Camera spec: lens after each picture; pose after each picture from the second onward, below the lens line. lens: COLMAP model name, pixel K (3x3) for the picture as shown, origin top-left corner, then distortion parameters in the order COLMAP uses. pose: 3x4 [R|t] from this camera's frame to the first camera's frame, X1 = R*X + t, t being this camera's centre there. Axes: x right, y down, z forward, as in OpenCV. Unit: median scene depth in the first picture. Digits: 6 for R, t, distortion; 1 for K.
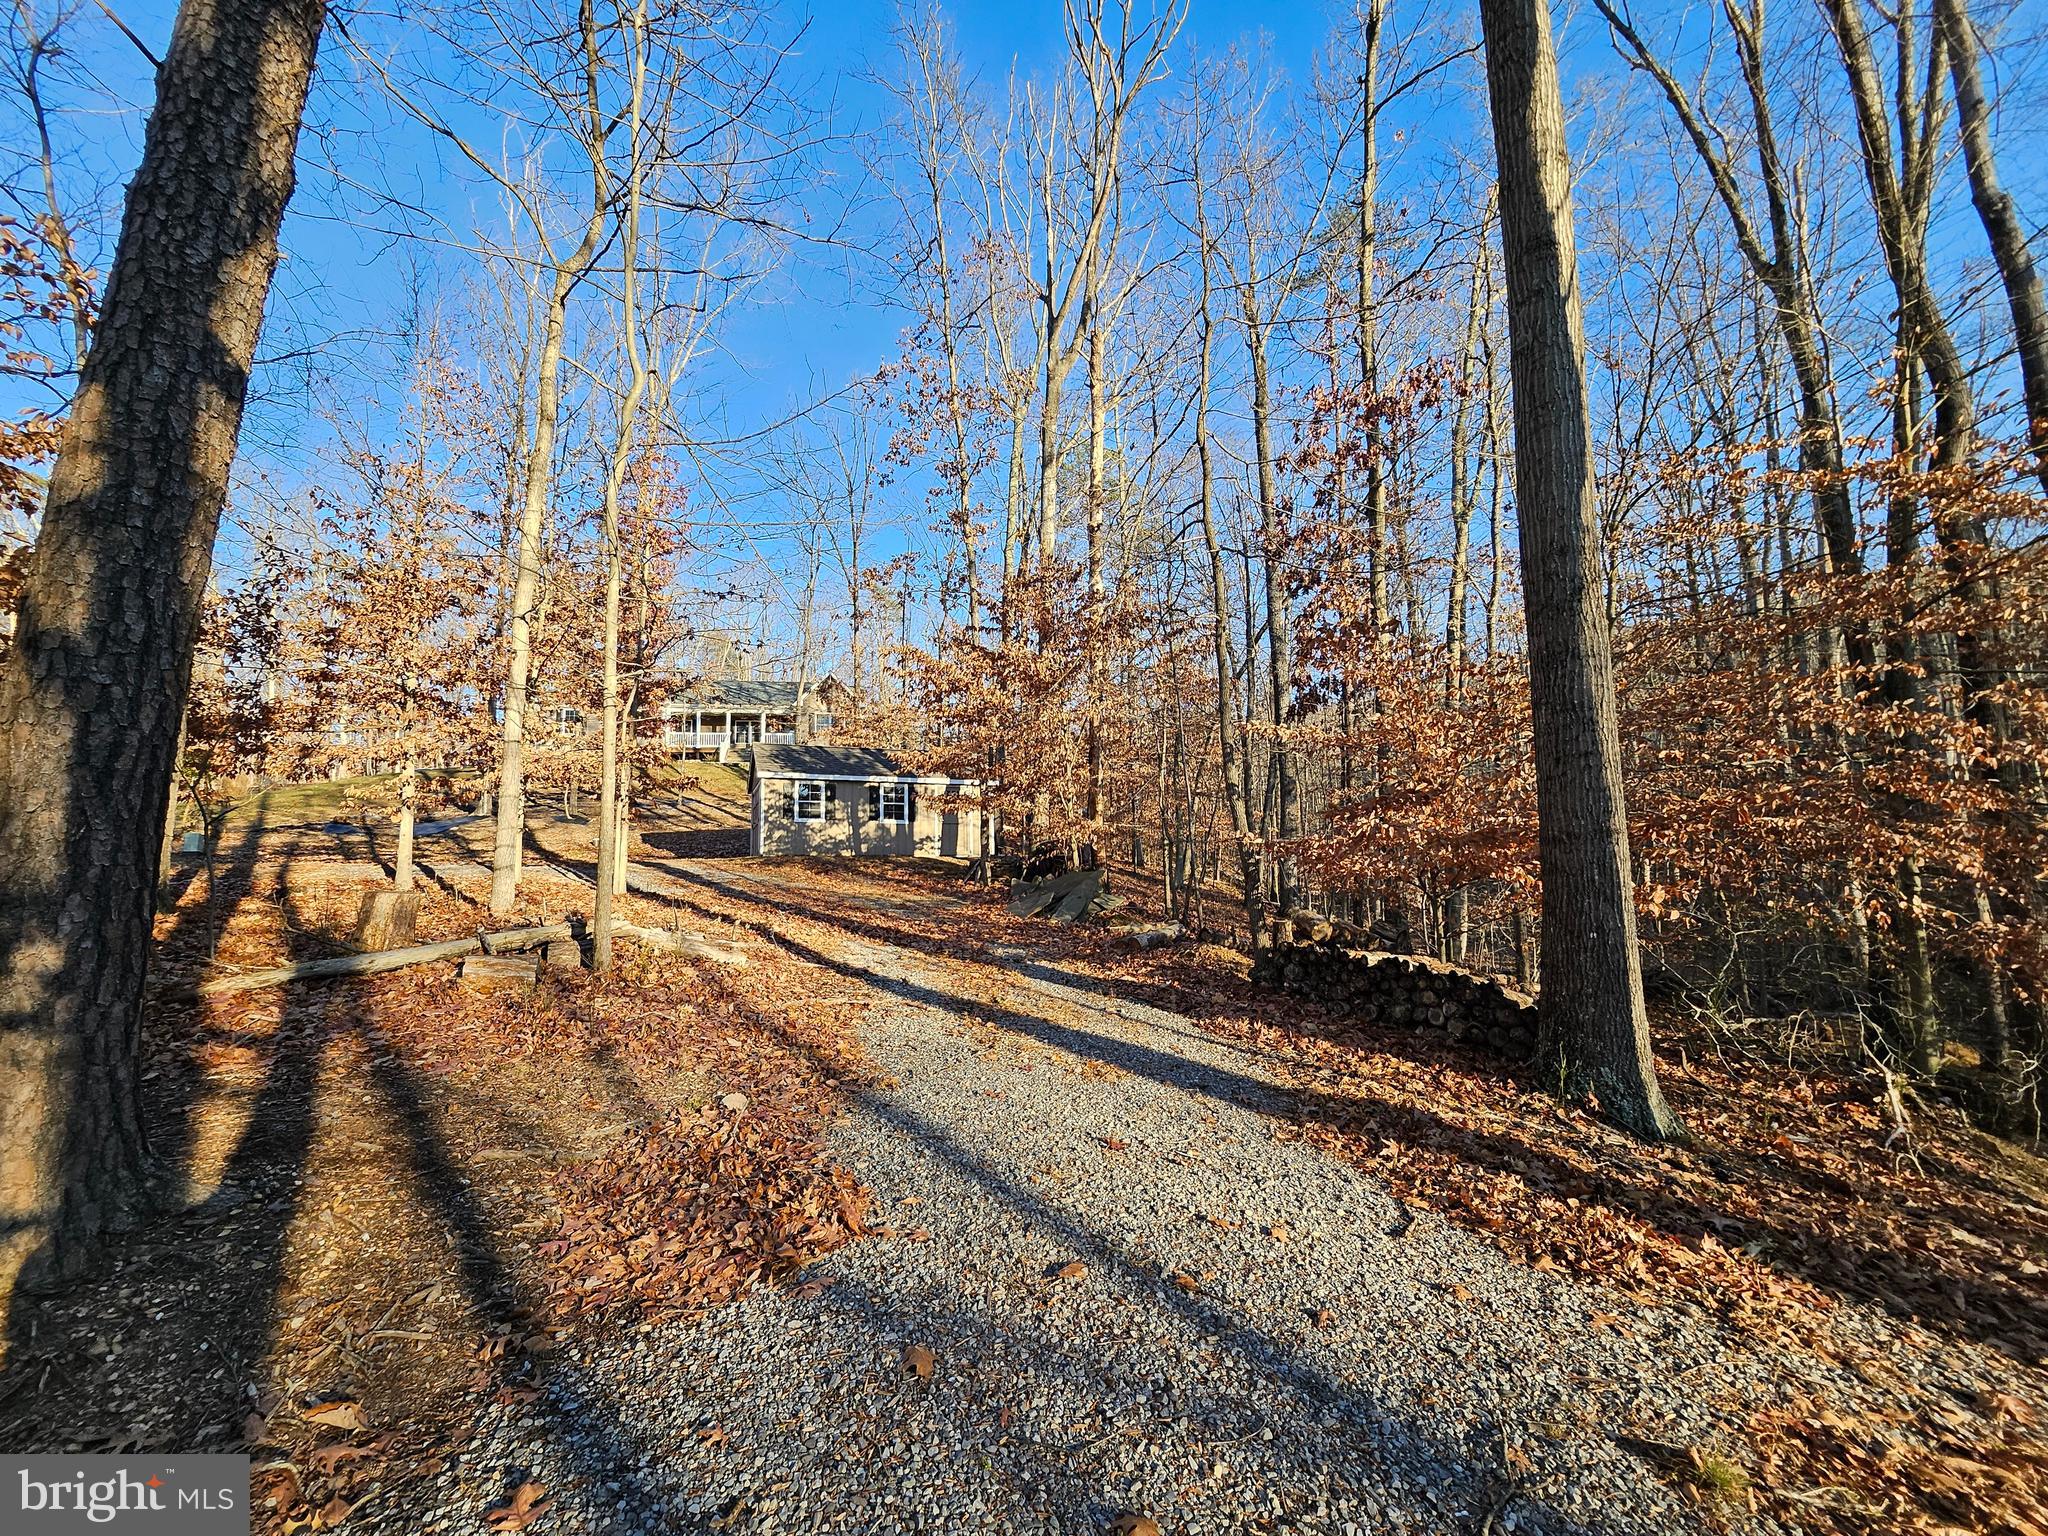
lens RADIAL K [[808.1, 0, 1016.8], [0, 808.1, 801.6], [0, 0, 1]] dist [0.002155, -0.001588]
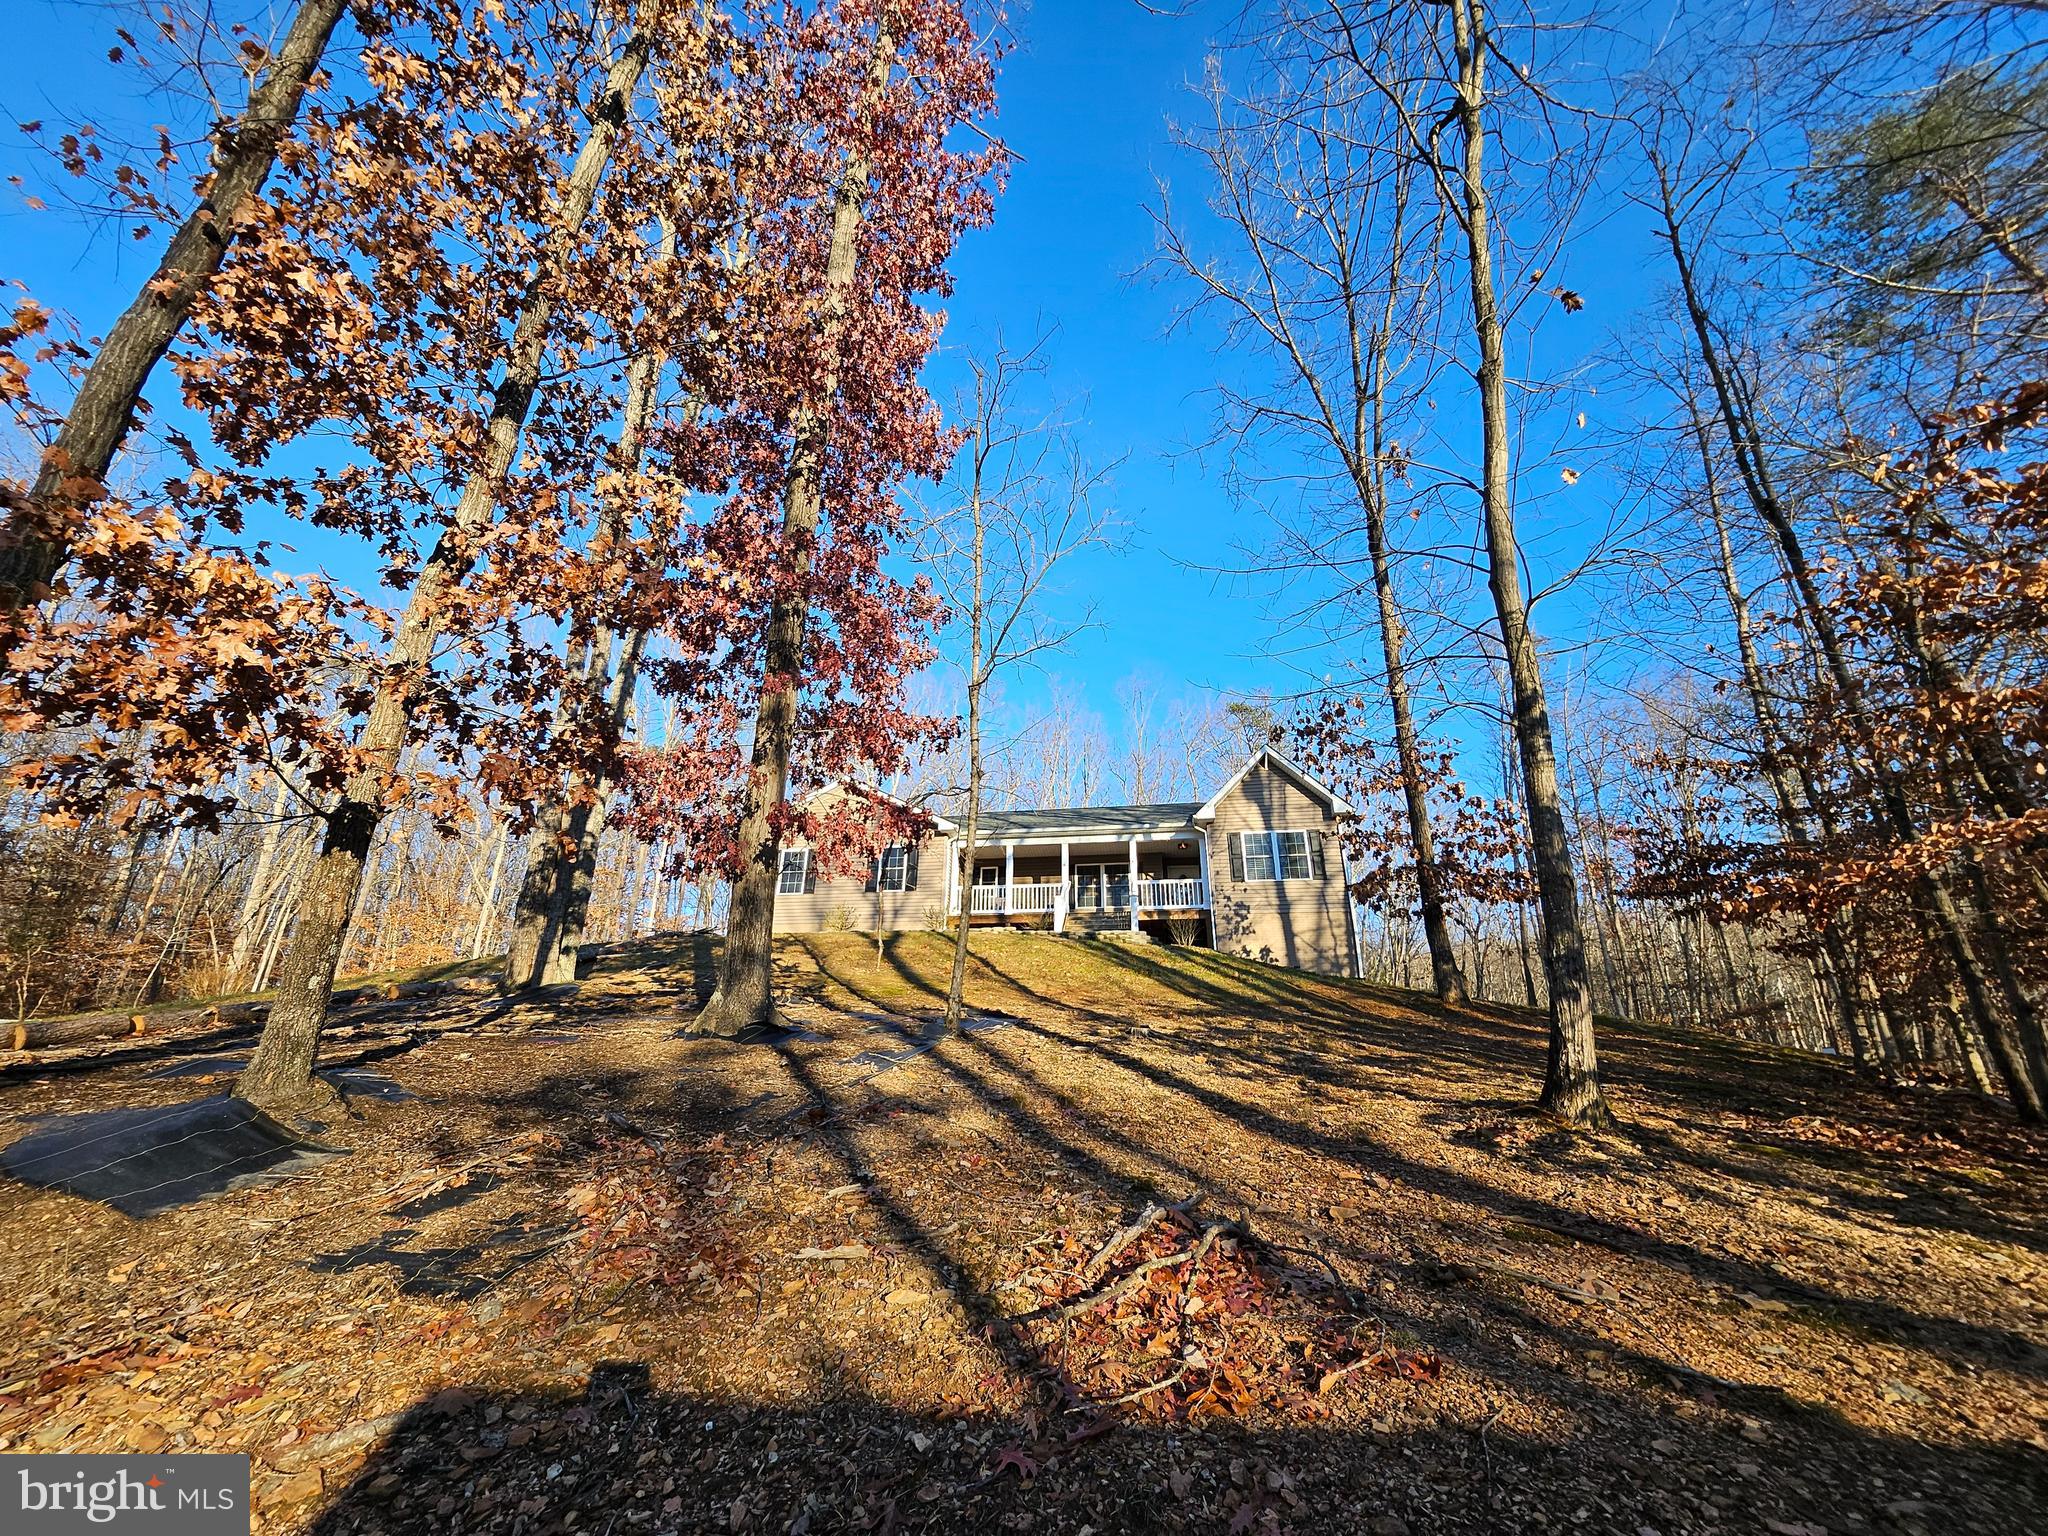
lens RADIAL K [[808.1, 0, 1002.5], [0, 808.1, 805.5], [0, 0, 1]] dist [0.002155, -0.001588]
pose [[0.930818, -0.092269, -0.353645, -0.489573], [-0.005705, 0.963822, -0.266486, 0.002659], [0.365440, 0.250067, 0.896616, 1.214993]]
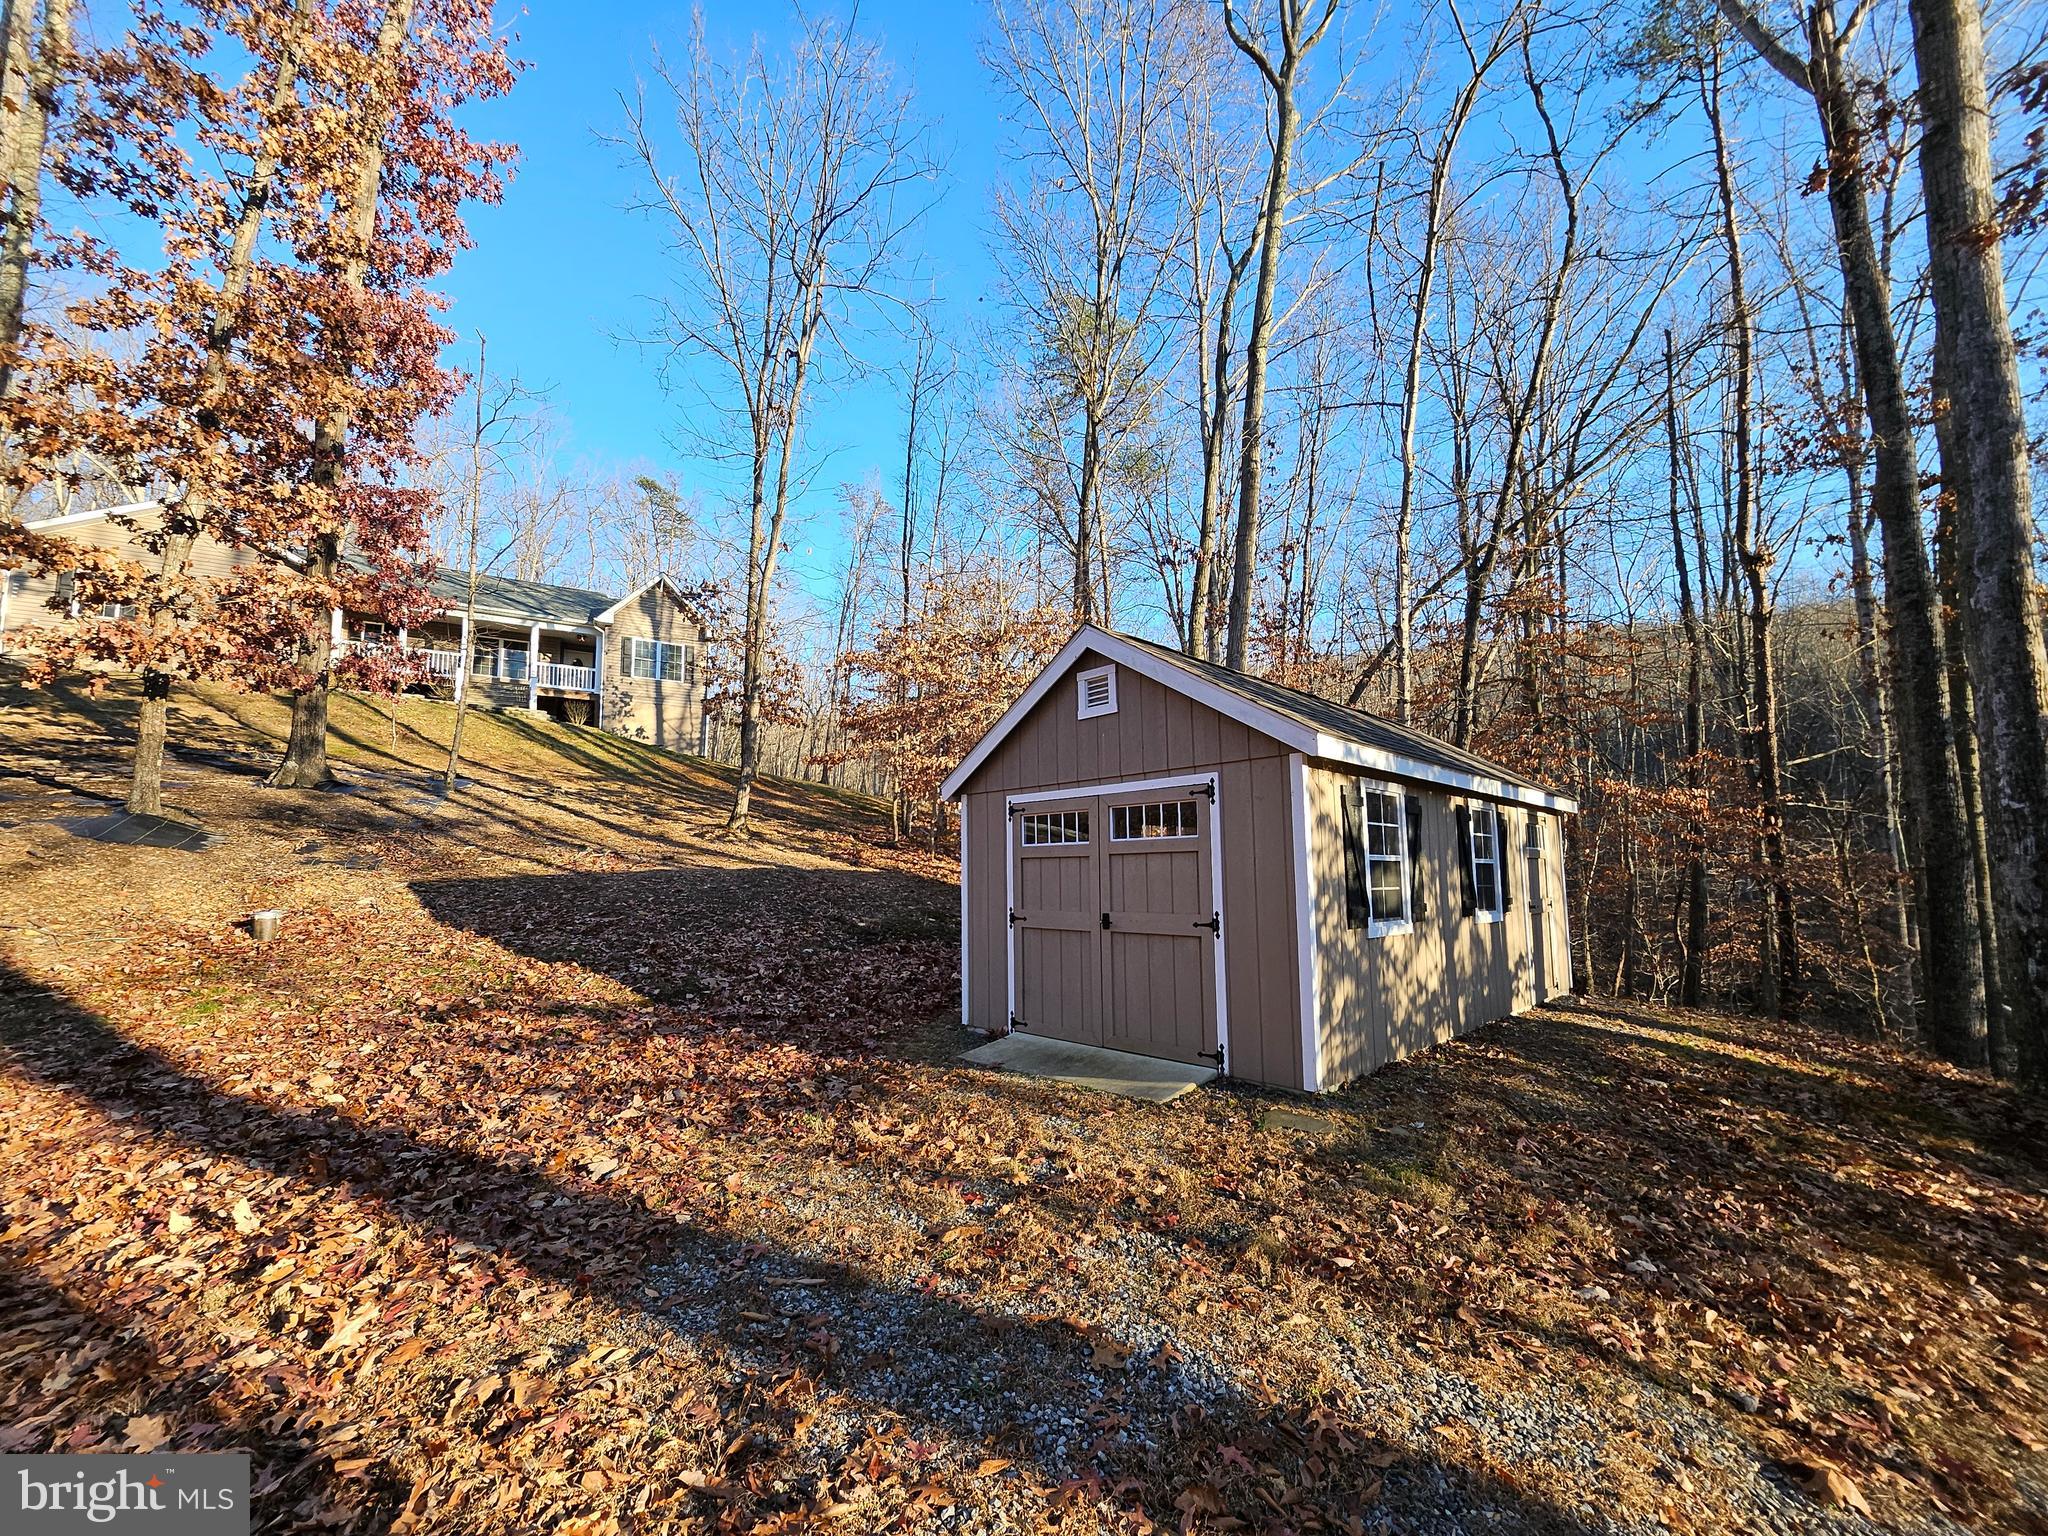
lens RADIAL K [[808.1, 0, 1013.0], [0, 808.1, 786.8], [0, 0, 1]] dist [0.002155, -0.001588]
pose [[0.931004, 0.055799, 0.360718, -0.457570], [-0.054600, 0.998417, -0.013522, -0.013530], [-0.360901, -0.007106, 0.932577, 0.768132]]
